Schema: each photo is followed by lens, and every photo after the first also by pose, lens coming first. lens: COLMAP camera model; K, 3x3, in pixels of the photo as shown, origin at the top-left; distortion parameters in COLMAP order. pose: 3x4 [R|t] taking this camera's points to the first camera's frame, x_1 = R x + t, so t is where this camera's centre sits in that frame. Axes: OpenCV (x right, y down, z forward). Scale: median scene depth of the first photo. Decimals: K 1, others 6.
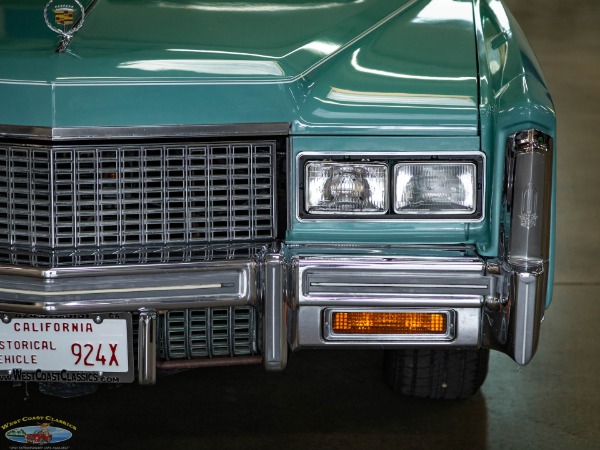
lens RADIAL K [[1952.9, 0, 300.0], [0, 1952.9, 225.0], [0, 0, 1]] dist [-0.010458, -1.426482]
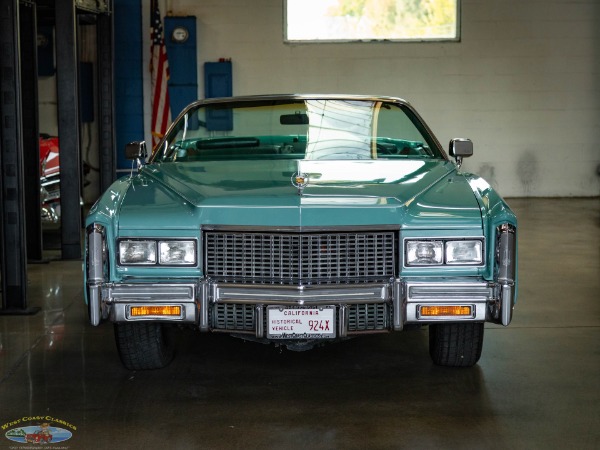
lens RADIAL K [[1565.0, 0, 300.0], [0, 1565.0, 225.0], [0, 0, 1]] dist [0.052077, 0.168670]
pose [[0.999288, -0.014405, 0.034860, -0.188443], [0.018779, 0.991518, -0.128606, 0.184091], [-0.032711, 0.129169, 0.991083, -0.825143]]
